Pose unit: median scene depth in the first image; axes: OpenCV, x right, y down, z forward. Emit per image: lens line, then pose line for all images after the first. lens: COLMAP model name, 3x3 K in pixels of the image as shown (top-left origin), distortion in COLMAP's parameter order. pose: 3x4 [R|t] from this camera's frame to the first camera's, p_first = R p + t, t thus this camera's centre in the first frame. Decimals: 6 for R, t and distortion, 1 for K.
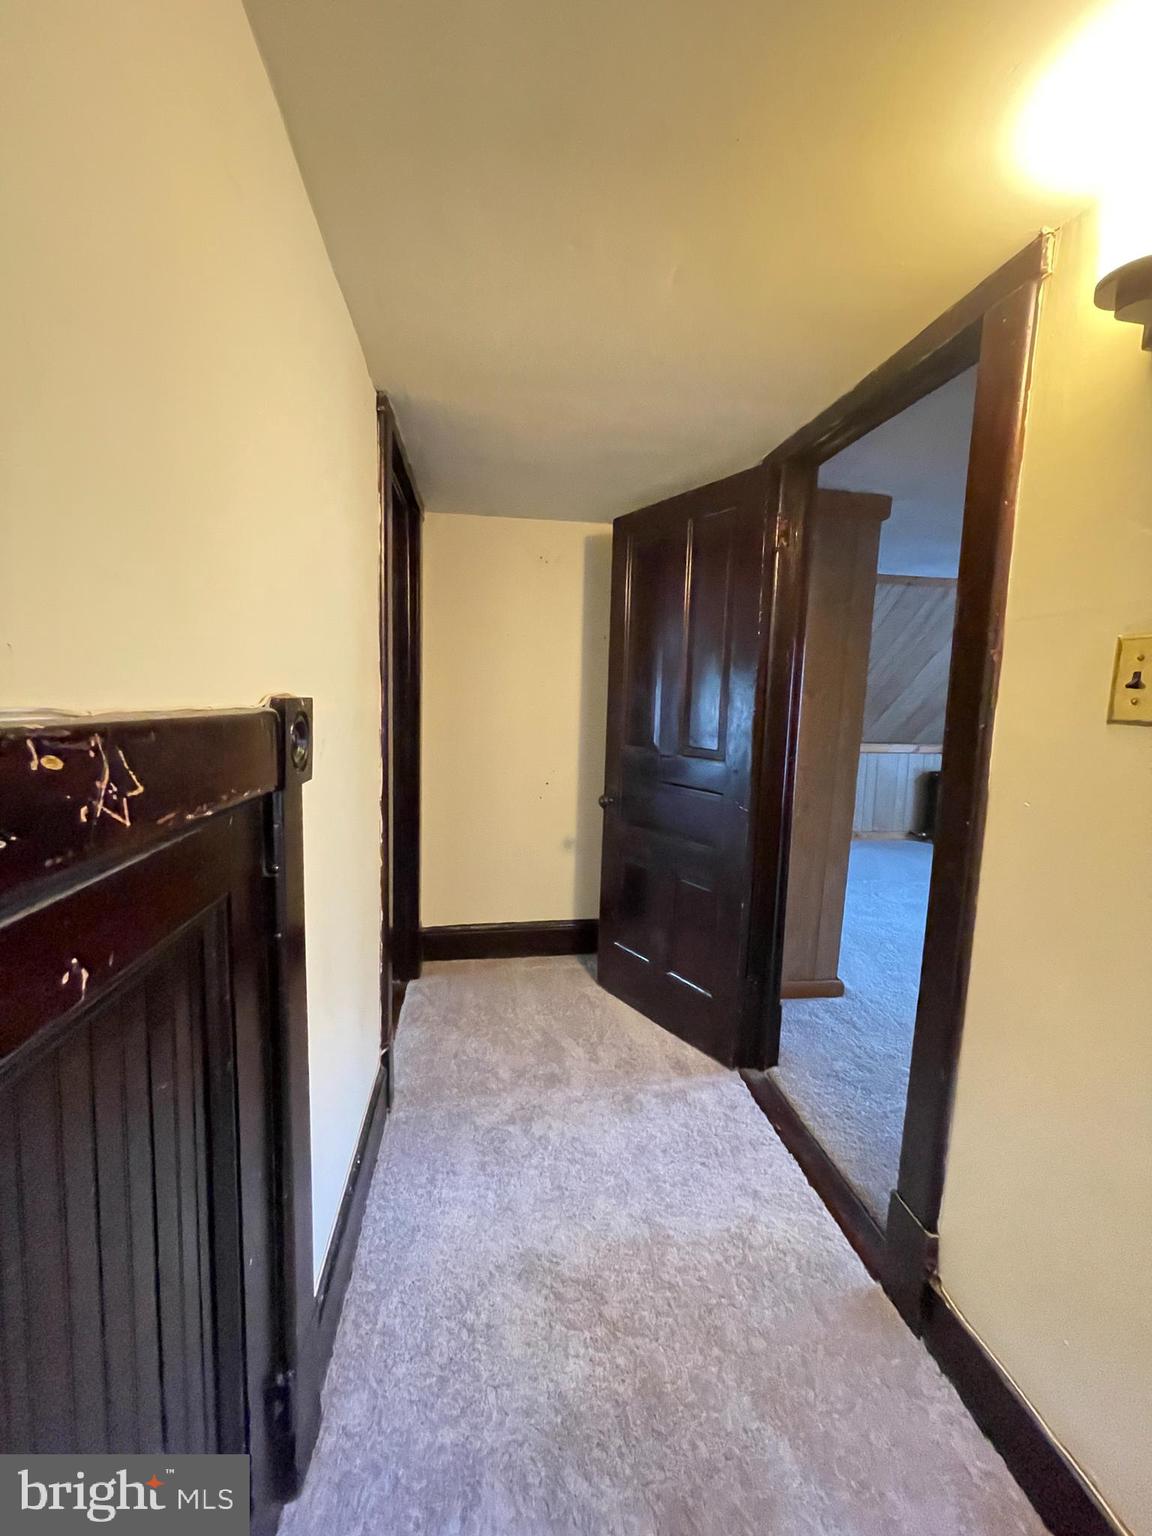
lens RADIAL K [[616.0, 0, 576.9], [0, 616.0, 761.4], [0, 0, 1]] dist [-0.005681, 0.001731]
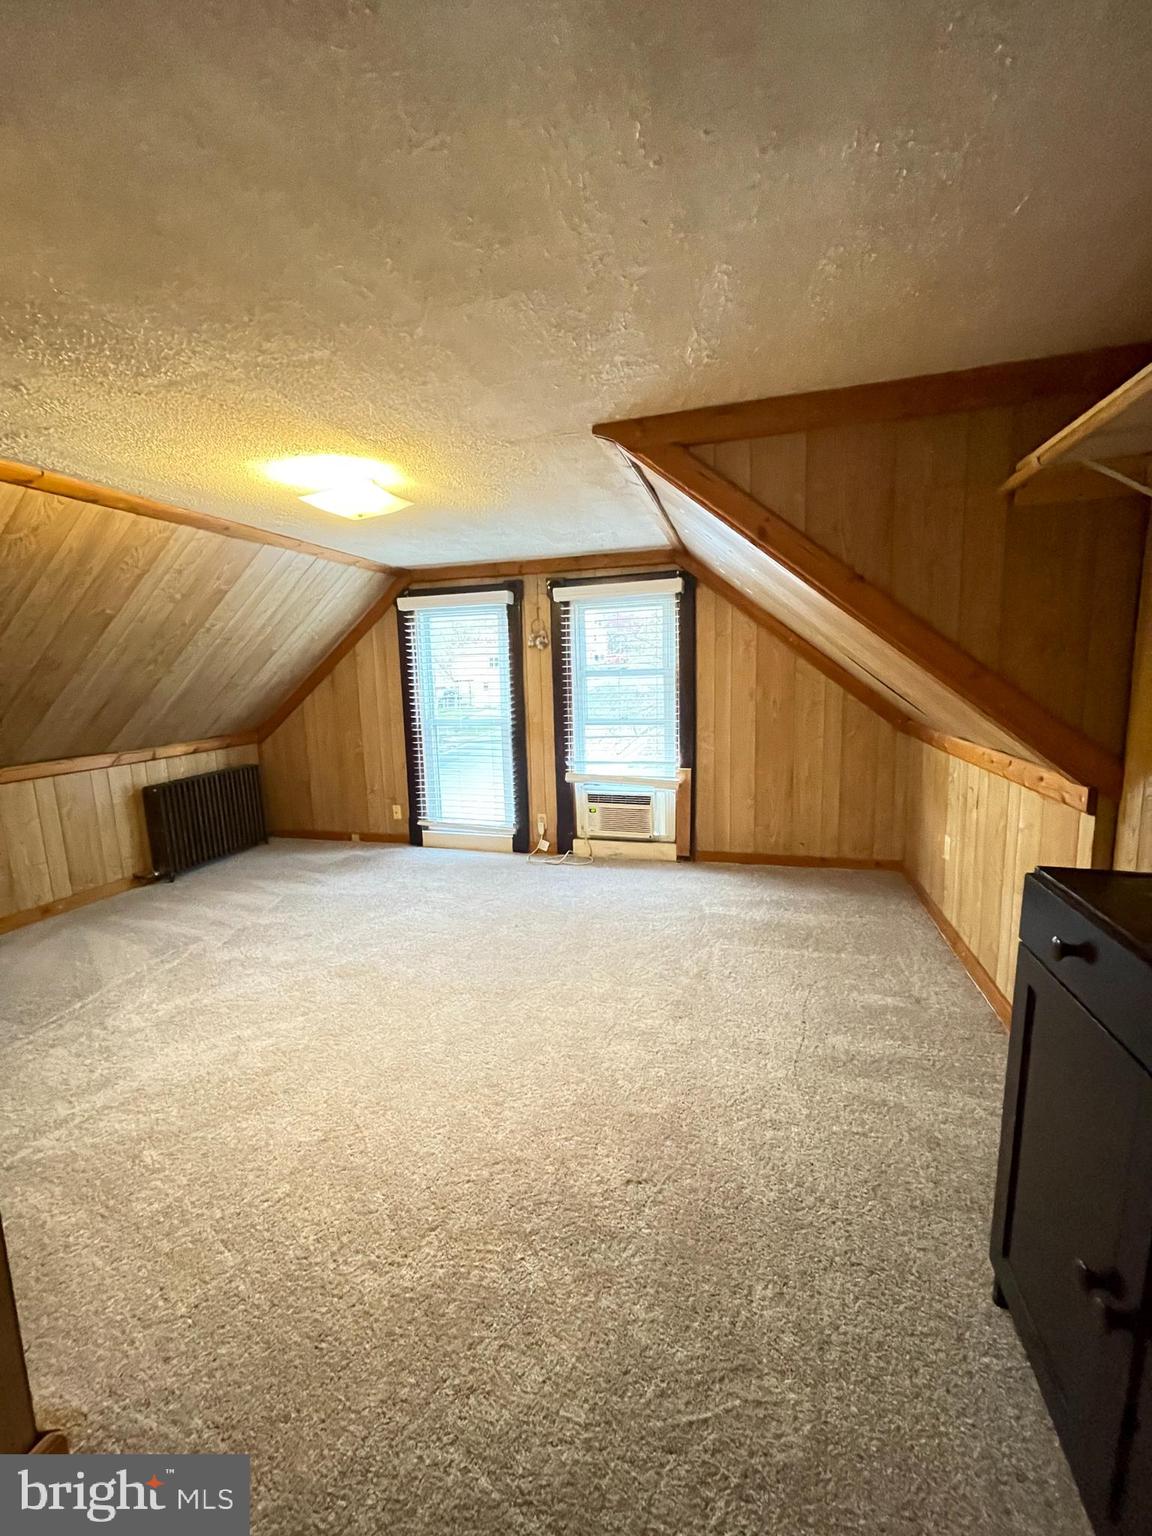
lens RADIAL K [[616.0, 0, 578.1], [0, 616.0, 765.2], [0, 0, 1]] dist [-0.005681, 0.001731]
pose [[0.399487, -0.170136, 0.900813, 0.132443], [0.143003, 0.982164, 0.122082, -0.023945], [-0.905517, 0.080049, 0.416692, 0.235779]]
